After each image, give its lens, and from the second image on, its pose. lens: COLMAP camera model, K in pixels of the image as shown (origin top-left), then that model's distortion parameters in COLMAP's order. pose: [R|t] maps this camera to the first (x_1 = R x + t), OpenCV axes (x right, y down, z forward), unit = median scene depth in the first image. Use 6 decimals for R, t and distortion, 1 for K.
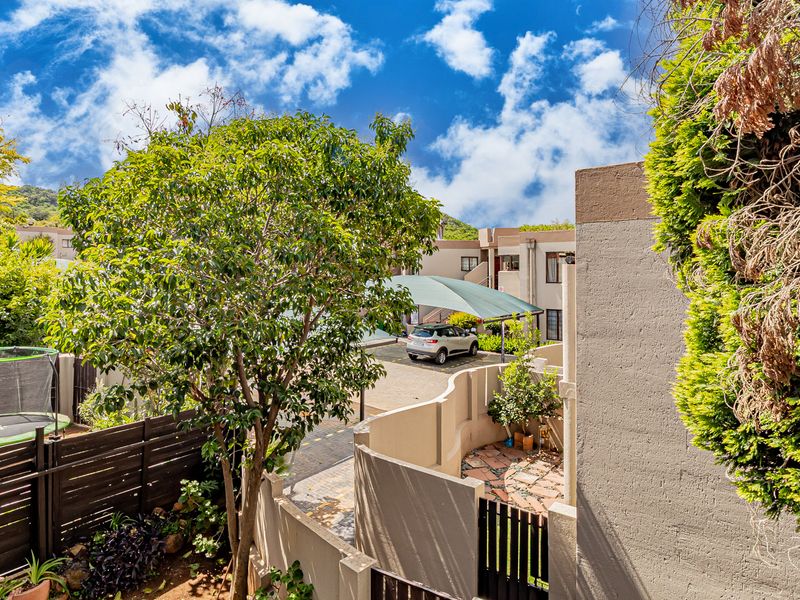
lens RADIAL K [[492.0, 0, 398.5], [0, 492.0, 263.6], [0, 0, 1]] dist [0.001162, 0.000633]
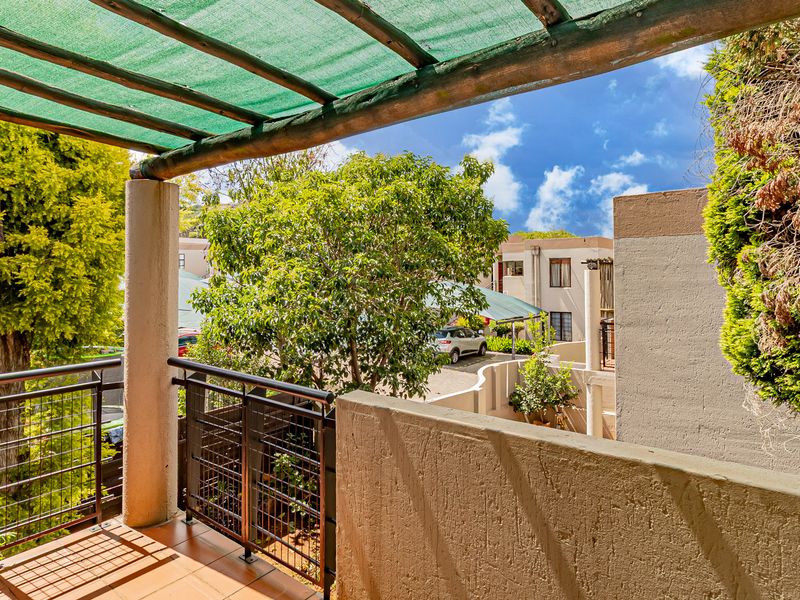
lens RADIAL K [[492.2, 0, 401.3], [0, 492.2, 266.0], [0, 0, 1]] dist [0.004588, 0.000573]
pose [[0.999588, -0.003163, 0.028542, -0.170136], [0.003361, 0.999971, -0.006879, -0.001542], [-0.028520, 0.006973, 0.999569, -0.197473]]
